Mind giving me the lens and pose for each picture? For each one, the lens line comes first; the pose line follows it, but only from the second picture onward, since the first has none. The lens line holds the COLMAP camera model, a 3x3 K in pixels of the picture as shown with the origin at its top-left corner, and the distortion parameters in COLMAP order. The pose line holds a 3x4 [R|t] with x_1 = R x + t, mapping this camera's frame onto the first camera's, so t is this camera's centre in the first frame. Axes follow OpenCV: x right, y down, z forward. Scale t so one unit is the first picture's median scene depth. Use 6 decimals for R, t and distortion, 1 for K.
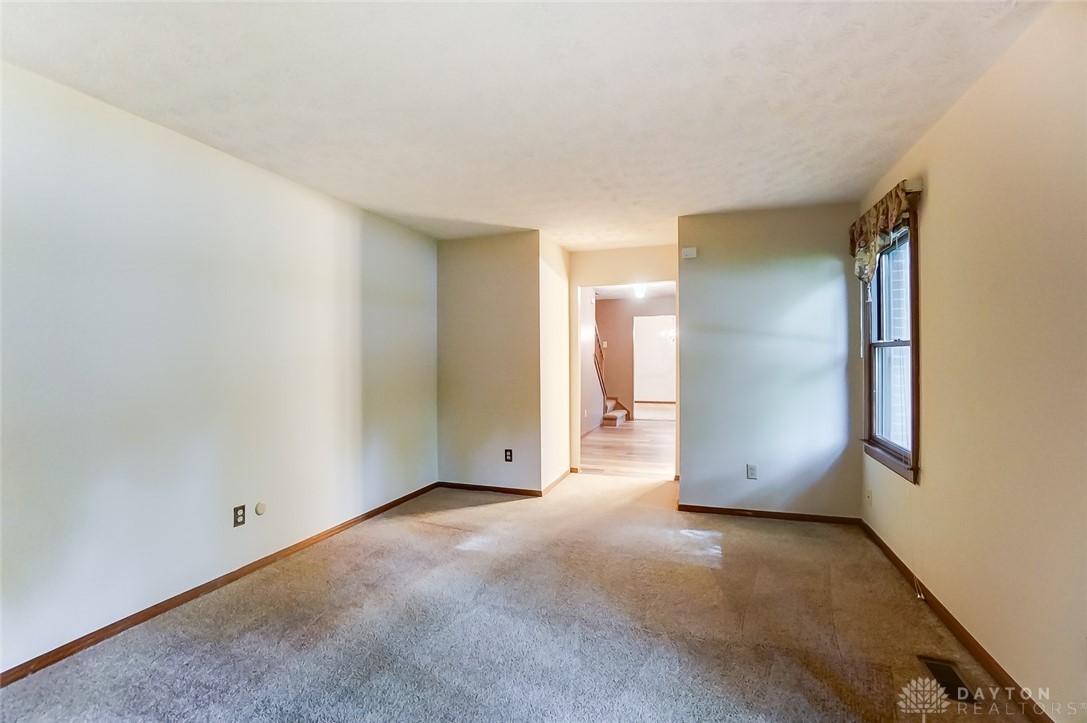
lens RADIAL K [[498.2, 0, 543.4], [0, 498.2, 356.9], [0, 0, 1]] dist [-0.048877, 0.000469]
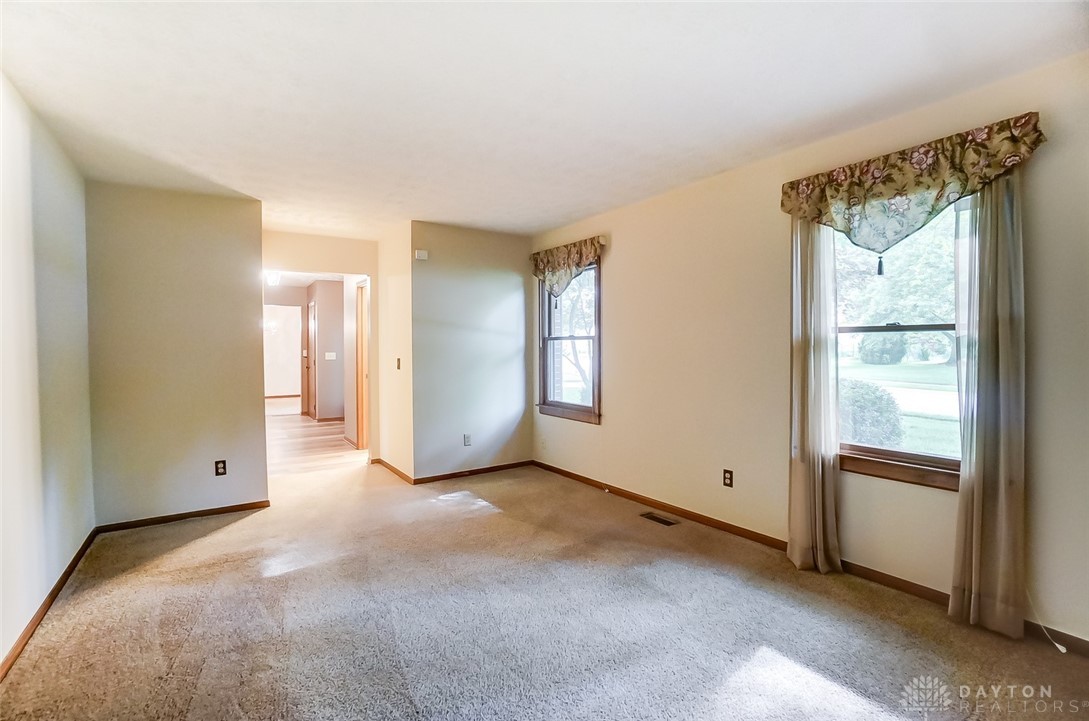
lens RADIAL K [[477.7, 0, 544.5], [0, 477.7, 360.5], [0, 0, 1]] dist [-0.033361, 0.000582]
pose [[0.599182, -0.024387, 0.800241, -0.460379], [0.003791, 0.999611, 0.027624, 0.001537], [-0.800604, -0.013518, 0.599042, 0.139043]]
